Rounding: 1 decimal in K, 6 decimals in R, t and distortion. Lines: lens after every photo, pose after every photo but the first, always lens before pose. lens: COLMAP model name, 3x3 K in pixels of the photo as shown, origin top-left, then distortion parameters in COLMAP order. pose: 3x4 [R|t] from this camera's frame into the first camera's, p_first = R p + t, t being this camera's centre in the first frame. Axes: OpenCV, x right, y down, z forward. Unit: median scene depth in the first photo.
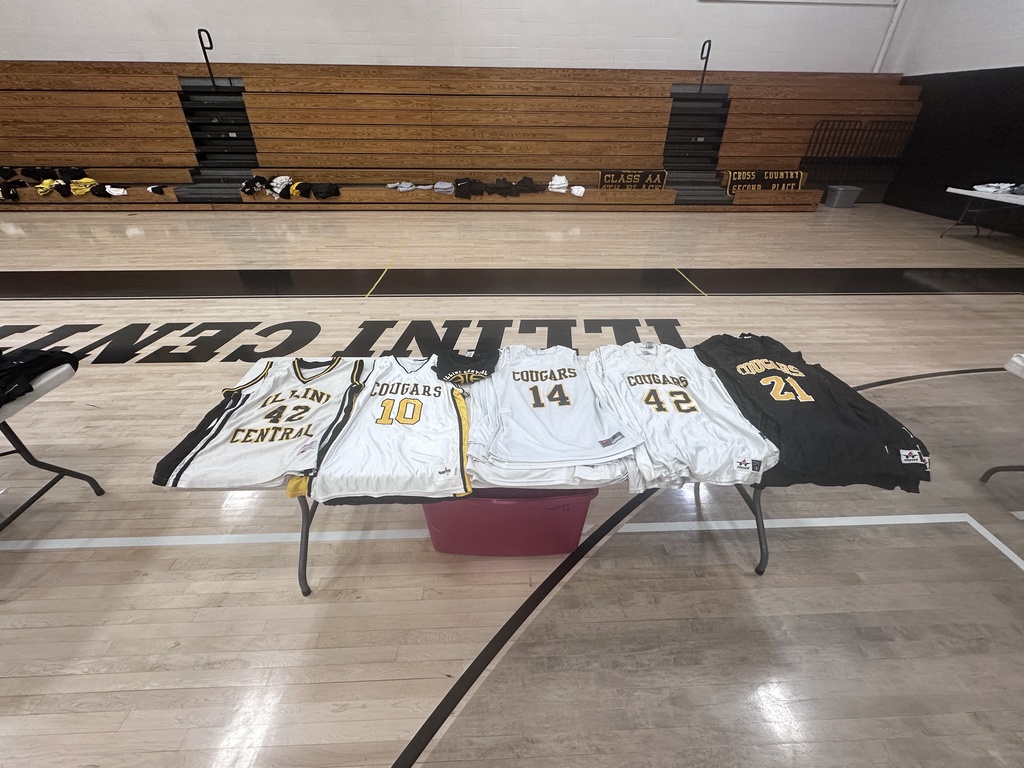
lens RADIAL K [[413.7, 0, 515.9], [0, 413.7, 384.0], [0, 0, 1]] dist [-0.003800, 0.000361]
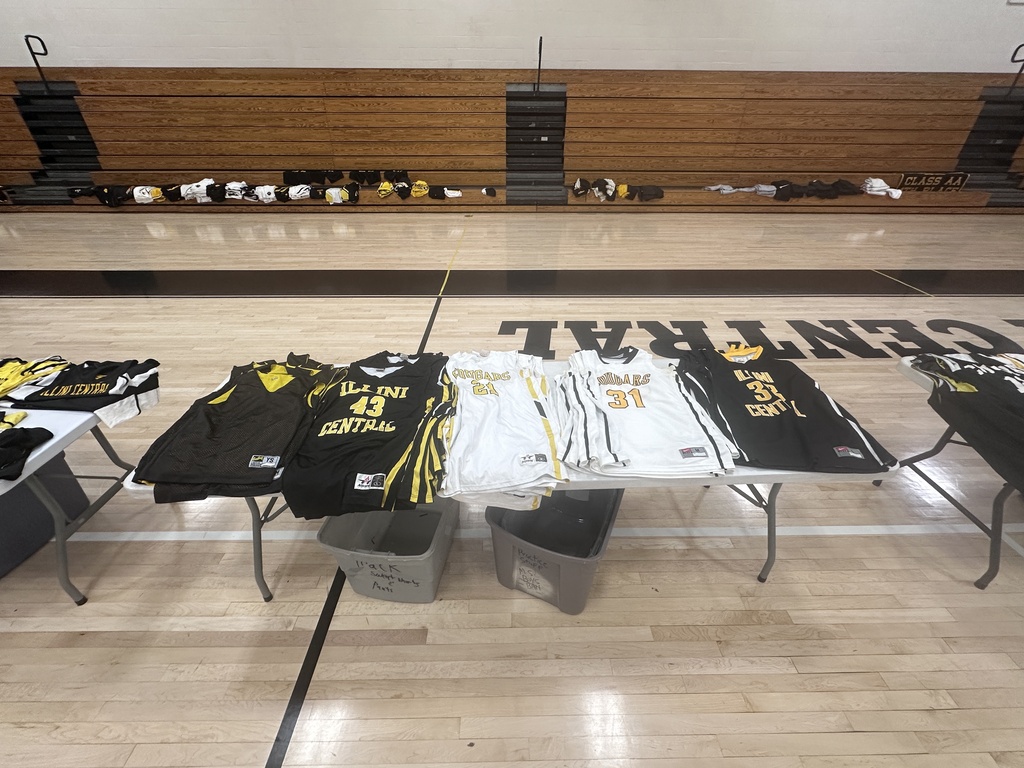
lens RADIAL K [[413.7, 0, 511.6], [0, 413.7, 385.7], [0, 0, 1]] dist [-0.003800, 0.000361]
pose [[0.999625, 0.009364, -0.025734, -0.745675], [-0.009351, 0.999956, 0.000606, 0.011967], [0.025739, -0.000366, 0.999669, -0.032503]]
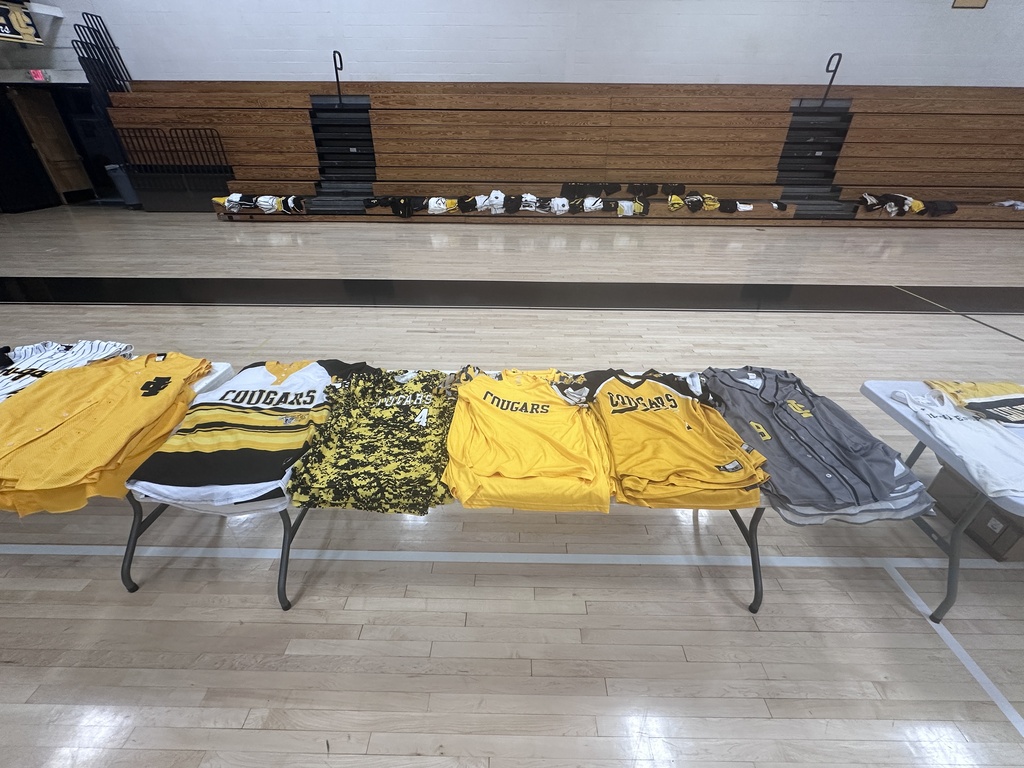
lens RADIAL K [[413.7, 0, 508.9], [0, 413.7, 384.3], [0, 0, 1]] dist [-0.003800, 0.000361]
pose [[0.998619, 0.024160, -0.046649, -1.414237], [-0.025317, 0.999383, -0.024362, 0.015366], [0.046031, 0.025510, 0.998614, -0.047560]]
